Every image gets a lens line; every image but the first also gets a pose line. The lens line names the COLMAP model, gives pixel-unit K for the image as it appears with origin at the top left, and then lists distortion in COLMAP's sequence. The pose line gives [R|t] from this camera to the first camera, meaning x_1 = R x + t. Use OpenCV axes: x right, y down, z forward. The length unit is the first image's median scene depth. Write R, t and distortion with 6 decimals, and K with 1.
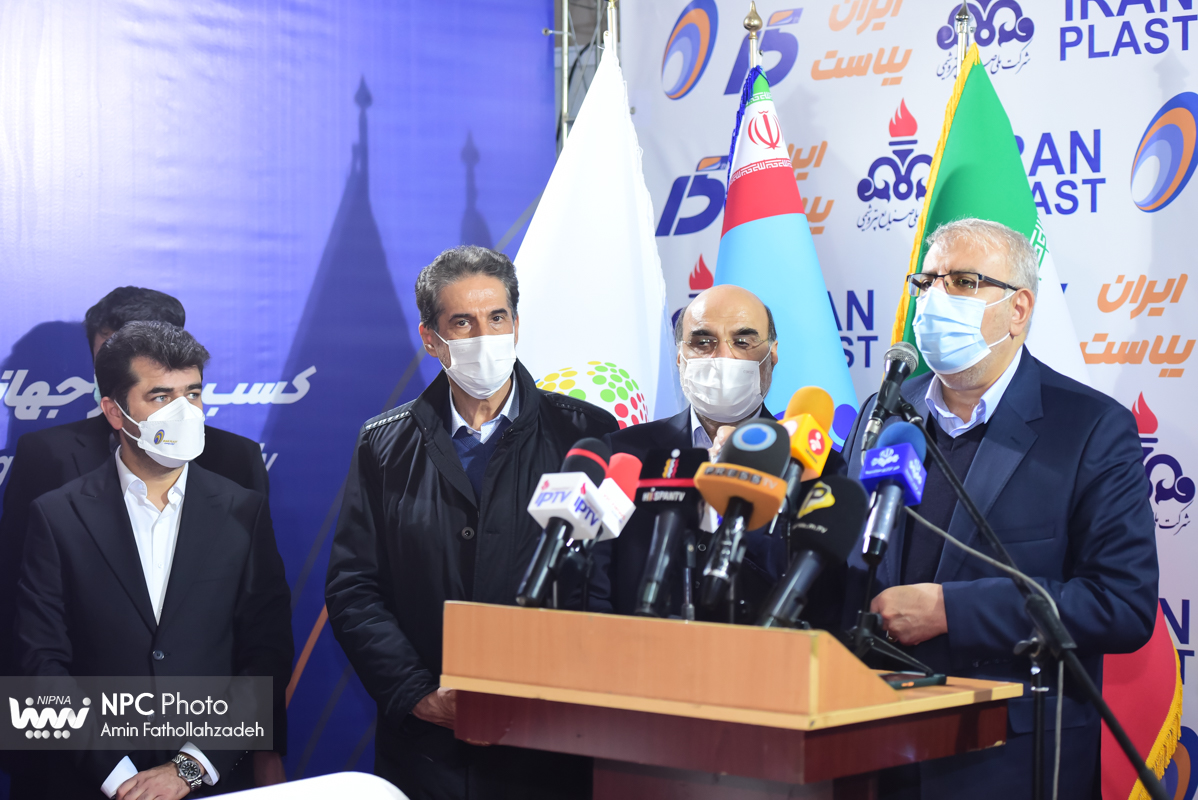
lens RADIAL K [[2508.6, 0, 599.0], [0, 2508.6, 400.0], [0, 0, 1]] dist [-0.060661, -0.148784]
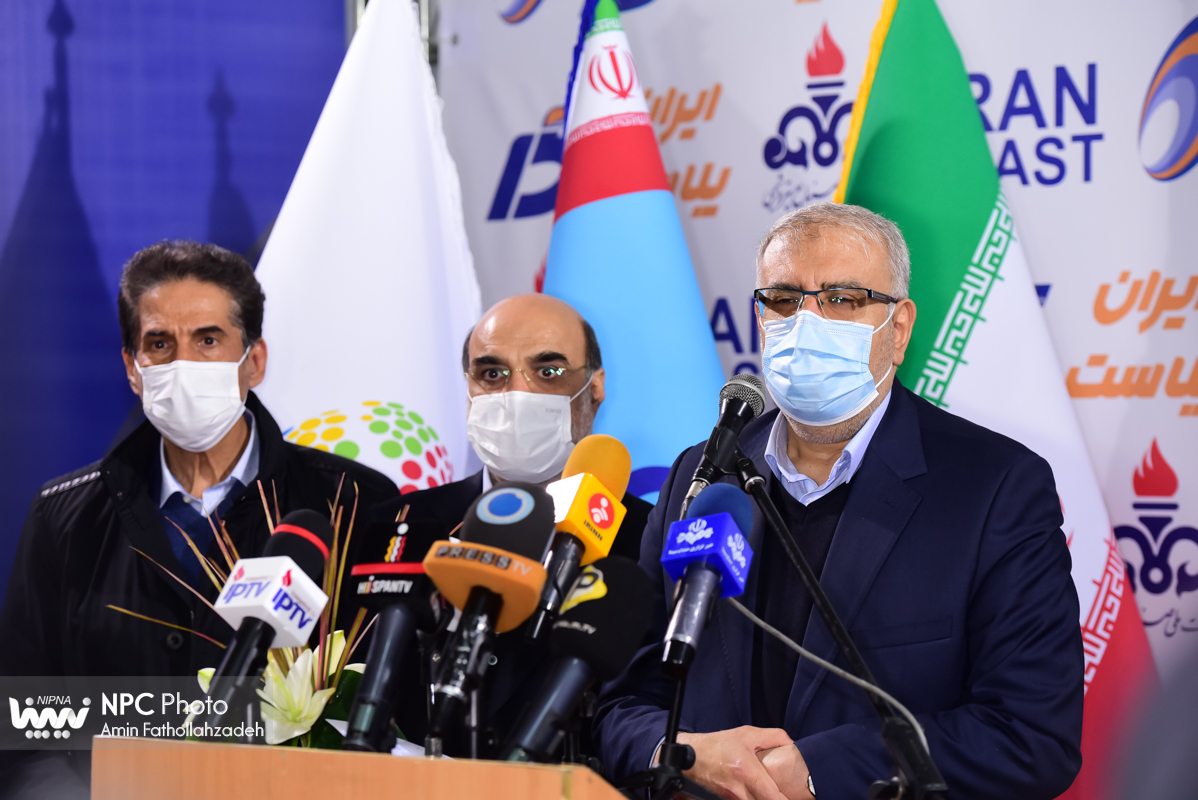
lens RADIAL K [[3916.1, 0, 599.0], [0, 3916.1, 400.0], [0, 0, 1]] dist [0.495257, 1.176208]
pose [[0.999962, -0.008698, -0.000700, 0.063363], [0.008689, 0.999882, -0.012642, -0.001131], [0.000810, 0.012635, 0.999920, -0.112473]]
